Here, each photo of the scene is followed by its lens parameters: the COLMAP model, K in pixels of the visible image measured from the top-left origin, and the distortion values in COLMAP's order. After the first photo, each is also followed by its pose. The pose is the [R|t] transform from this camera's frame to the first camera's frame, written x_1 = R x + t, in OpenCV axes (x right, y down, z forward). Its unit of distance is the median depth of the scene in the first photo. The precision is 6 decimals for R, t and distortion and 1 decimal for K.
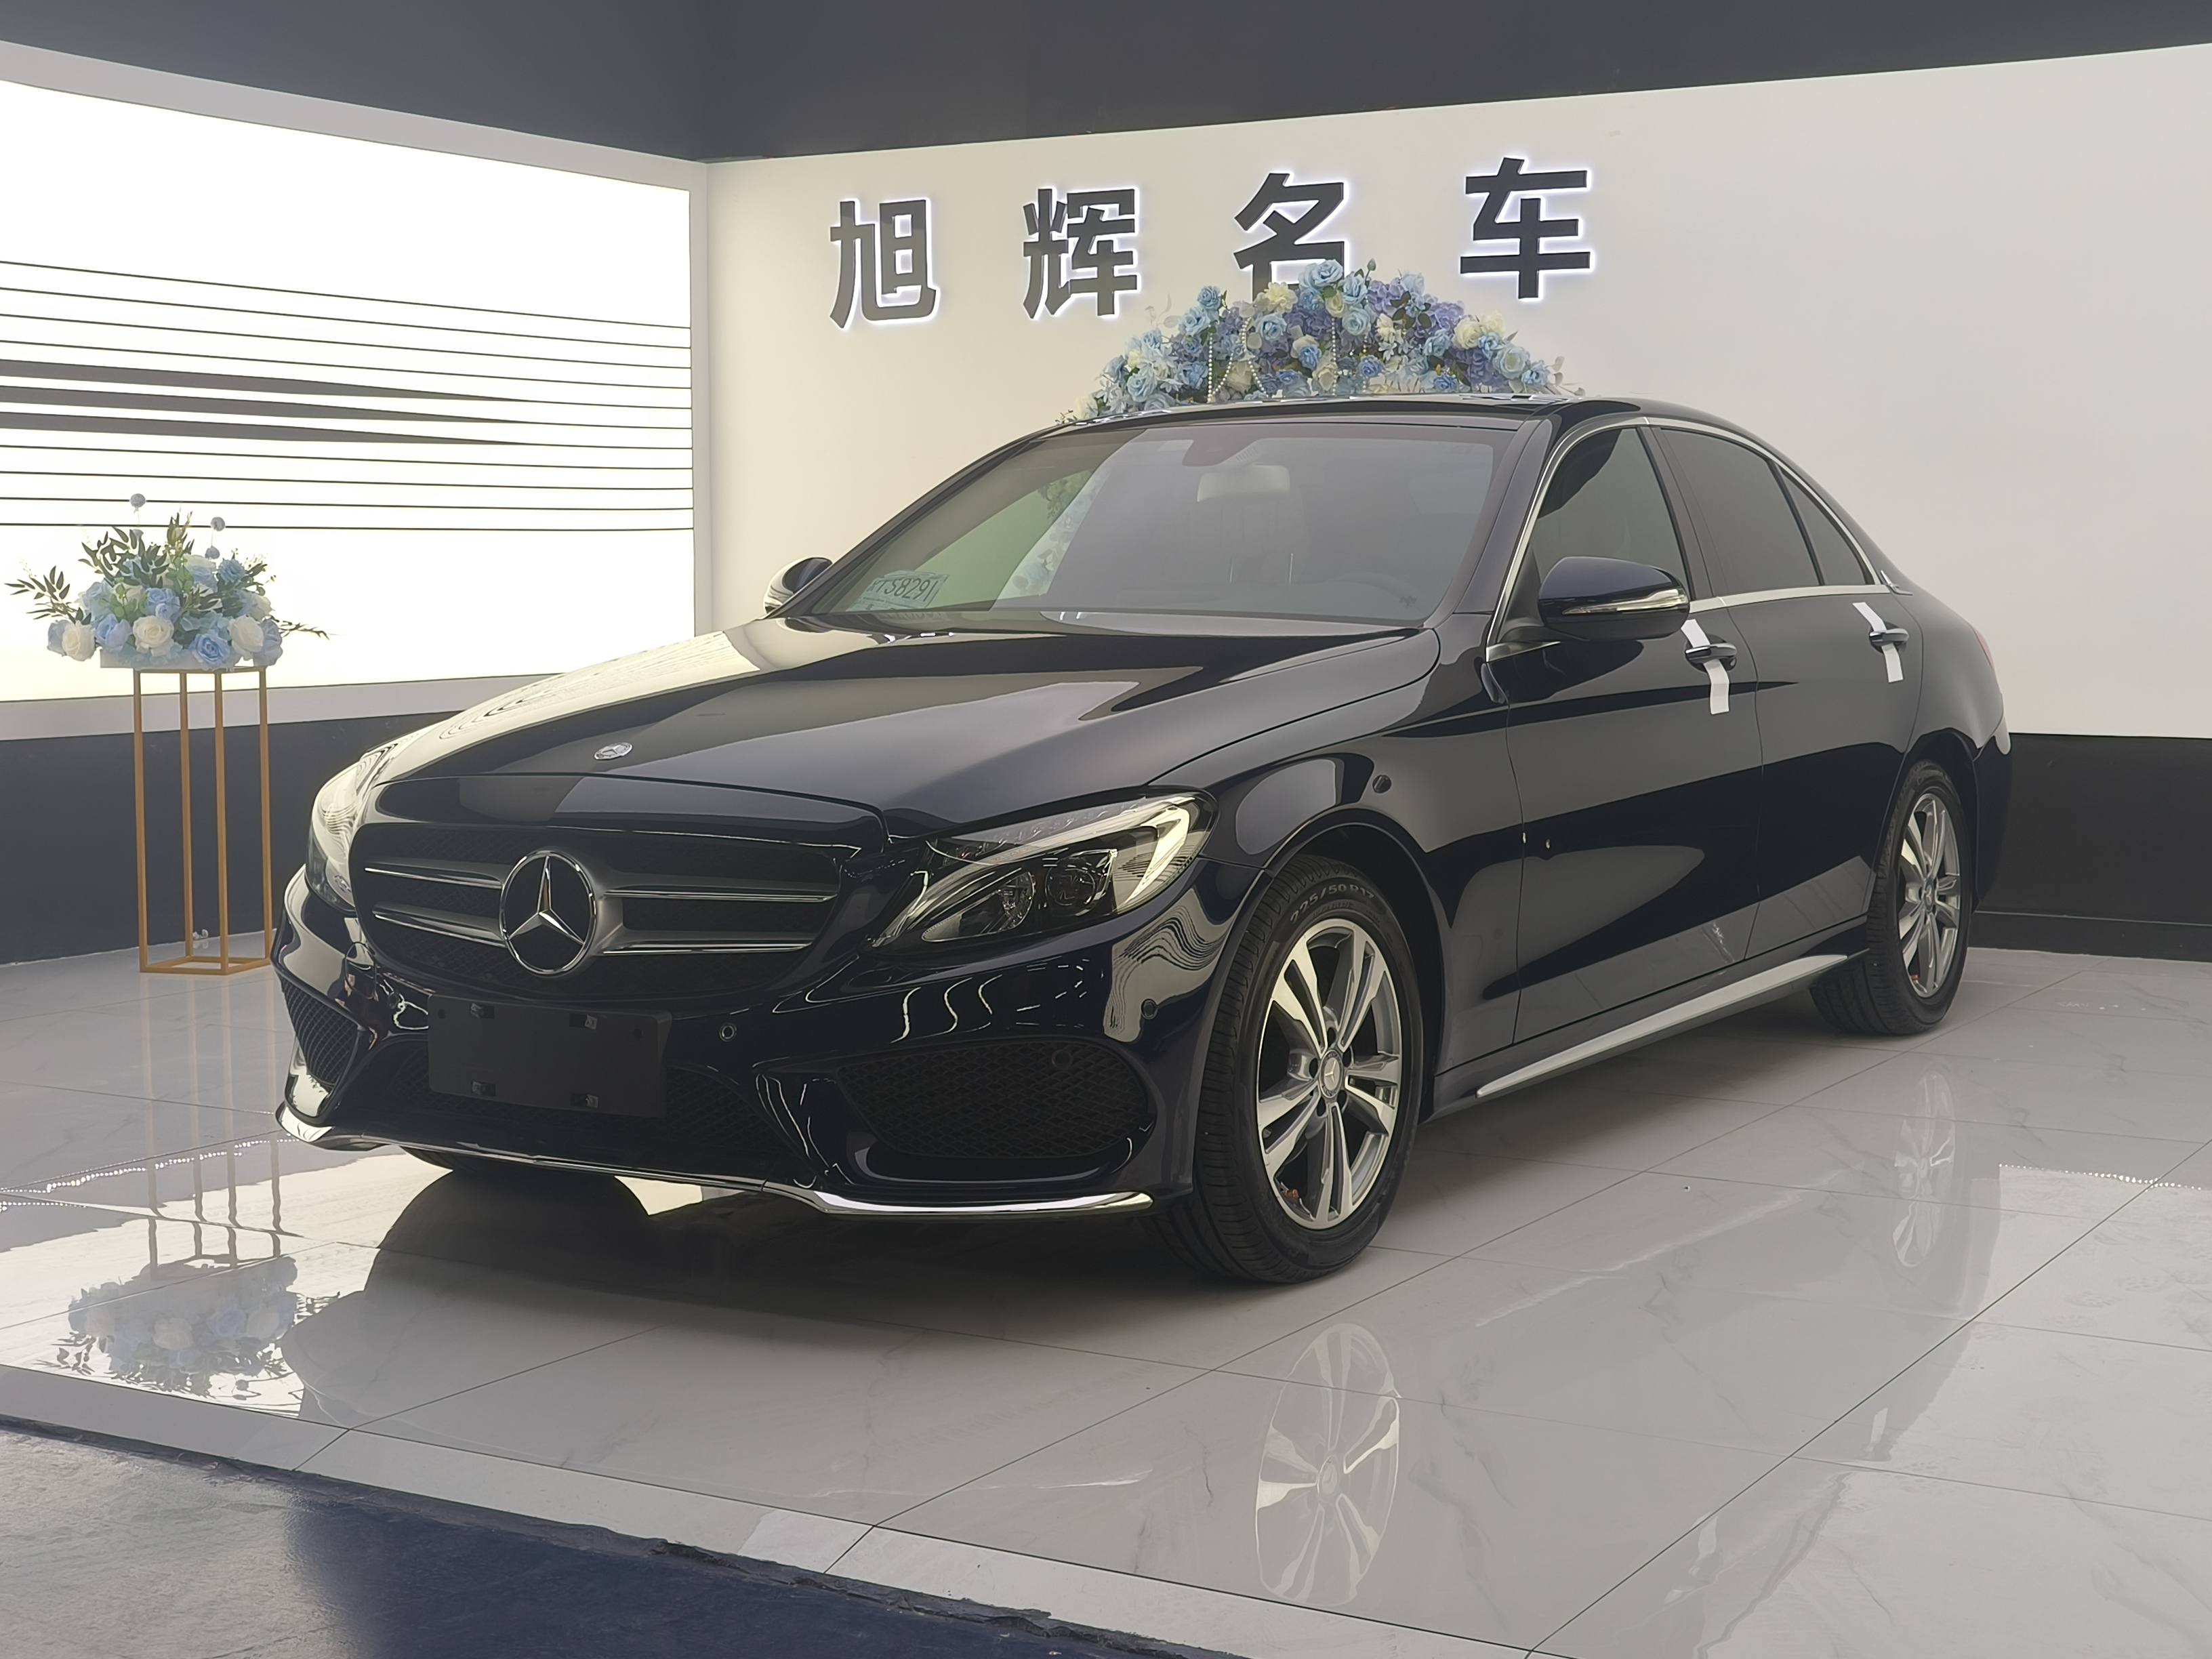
lens RADIAL K [[3145.0, 0, 1107.3], [0, 3145.0, 829.0], [0, 0, 1]] dist [0.088701, 0.000000]
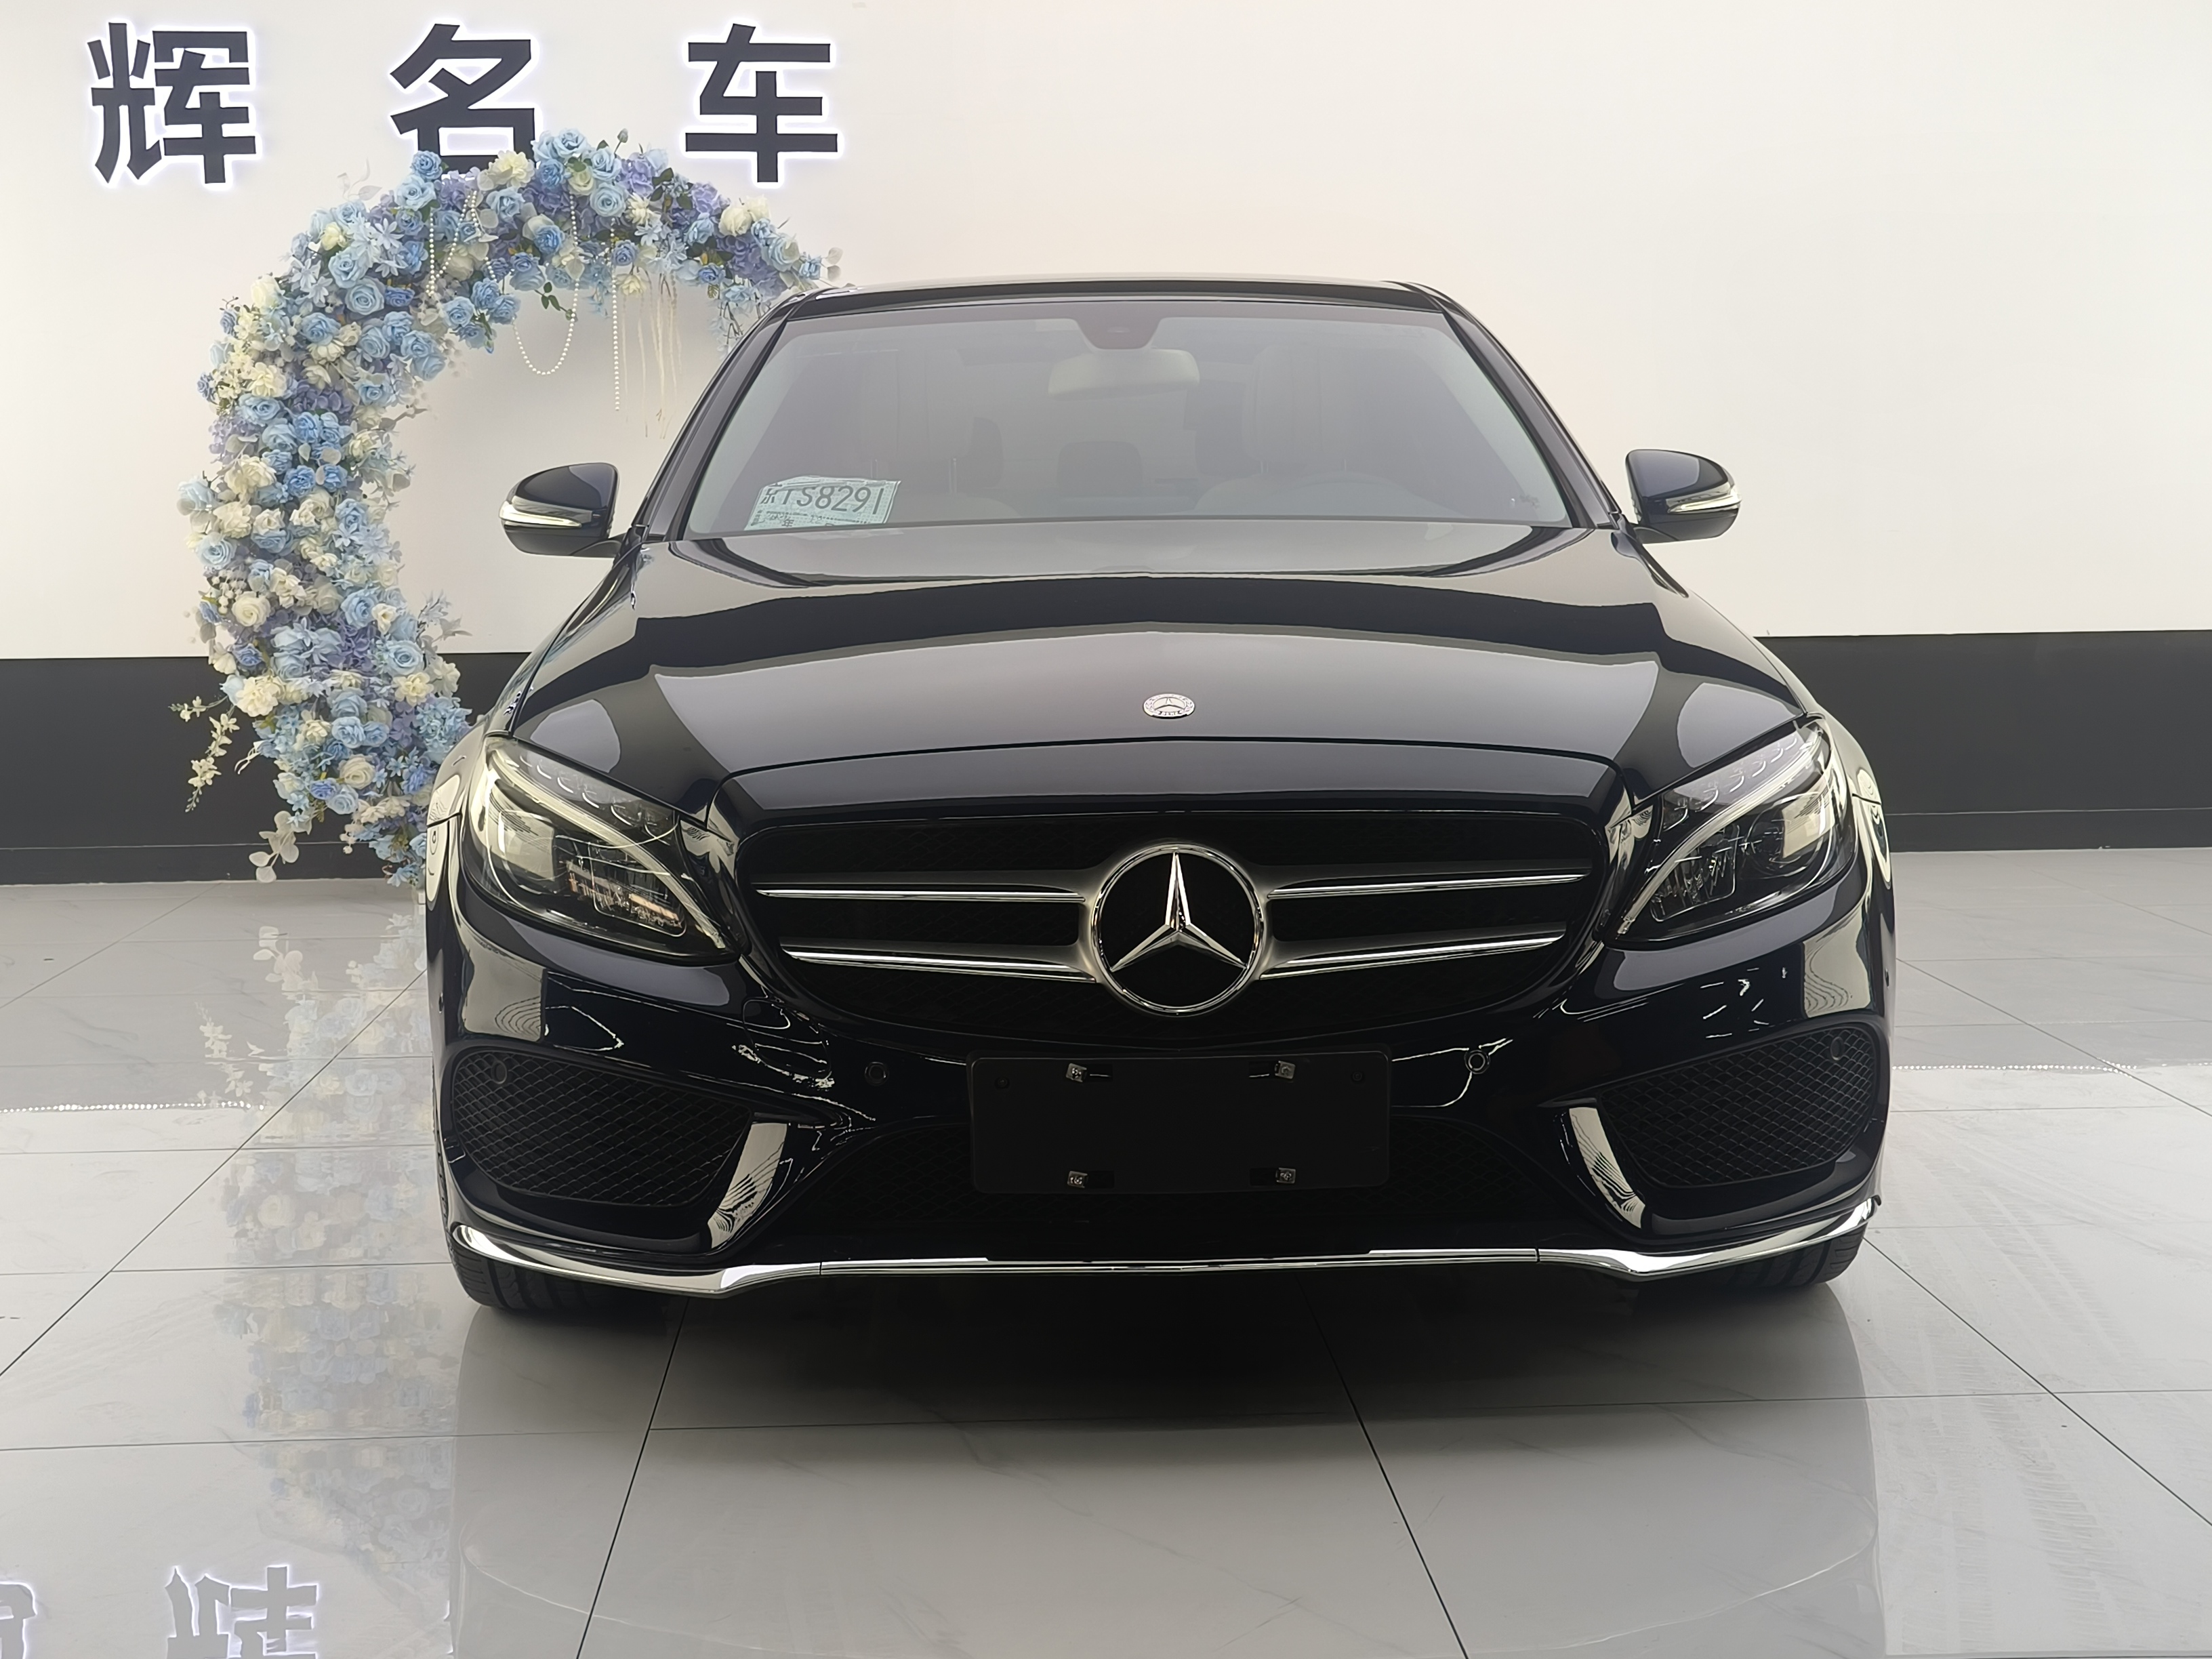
lens RADIAL K [[3145.0, 0, 1097.6], [0, 3145.0, 818.8], [0, 0, 1]] dist [0.088701, 0.000000]
pose [[0.849656, -0.069999, 0.522671, -0.270700], [0.060999, 0.997544, 0.034436, -0.011977], [-0.523797, 0.002624, 0.851839, 0.181356]]
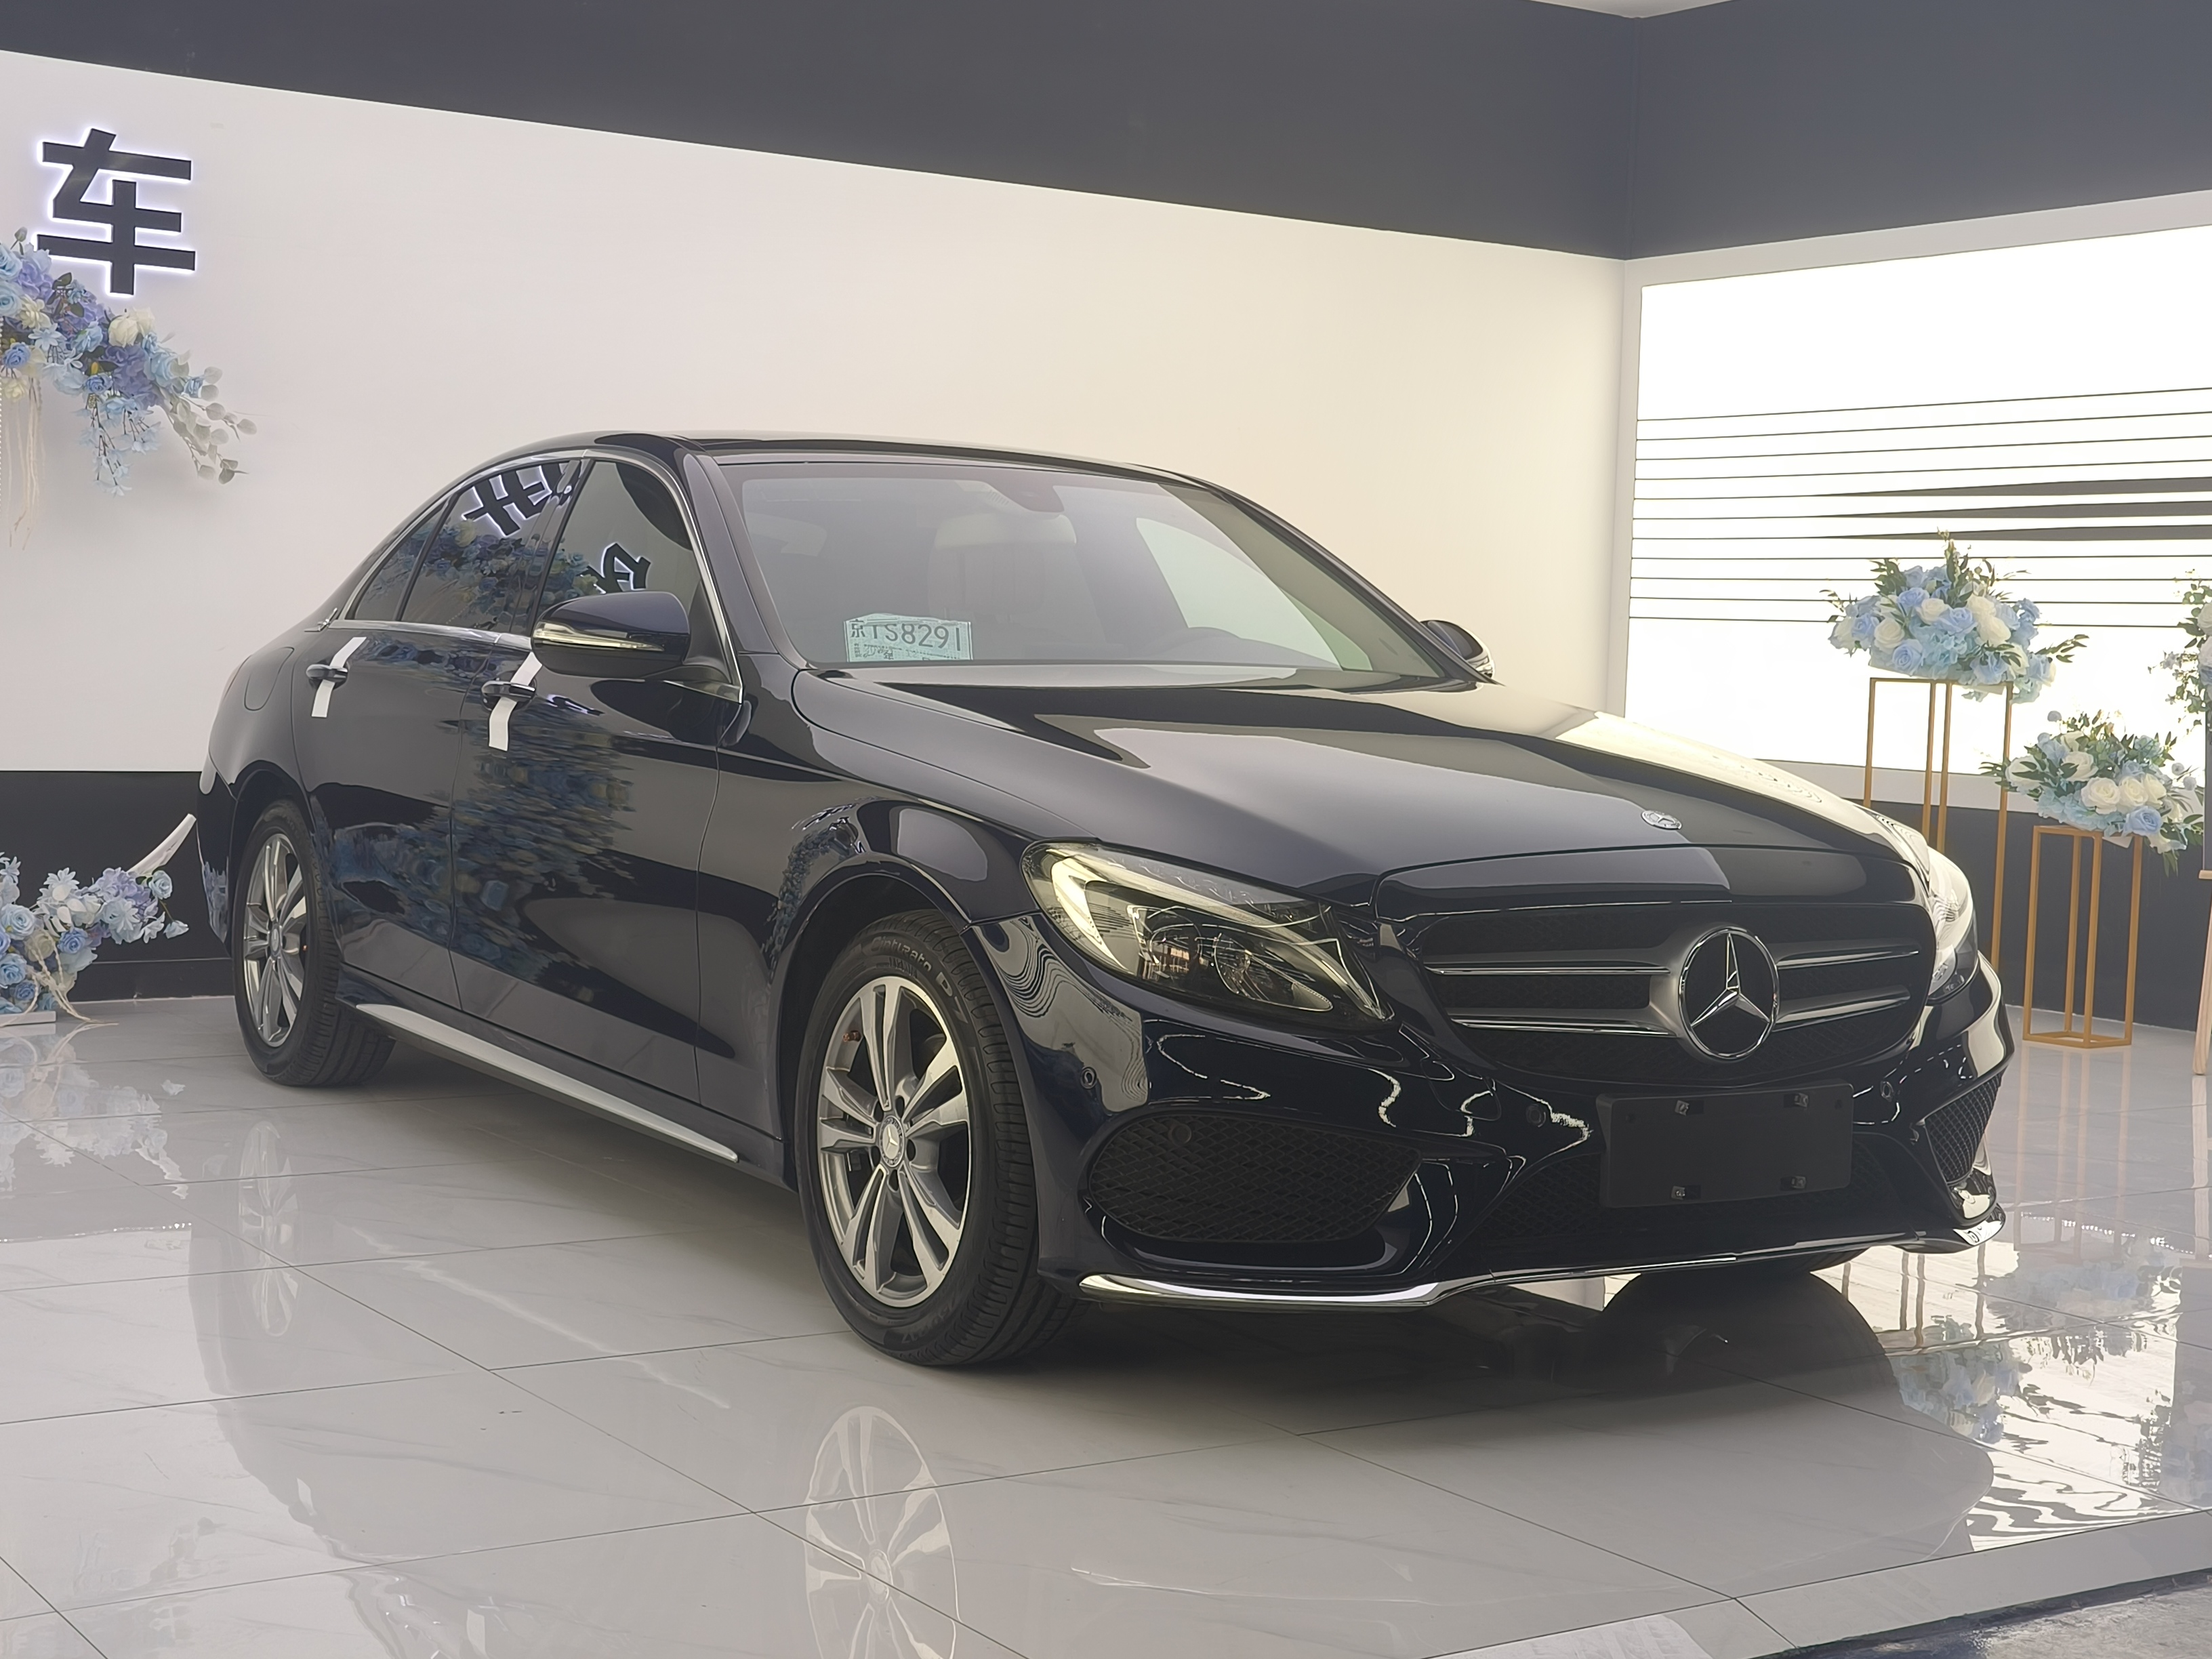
lens RADIAL K [[3145.0, 0, 1106.2], [0, 3145.0, 836.9], [0, 0, 1]] dist [0.088701, 0.000000]
pose [[0.476535, -0.045001, 0.878003, -0.519173], [0.049952, 0.998462, 0.024064, -0.024589], [-0.877735, 0.032391, 0.478050, 0.340333]]
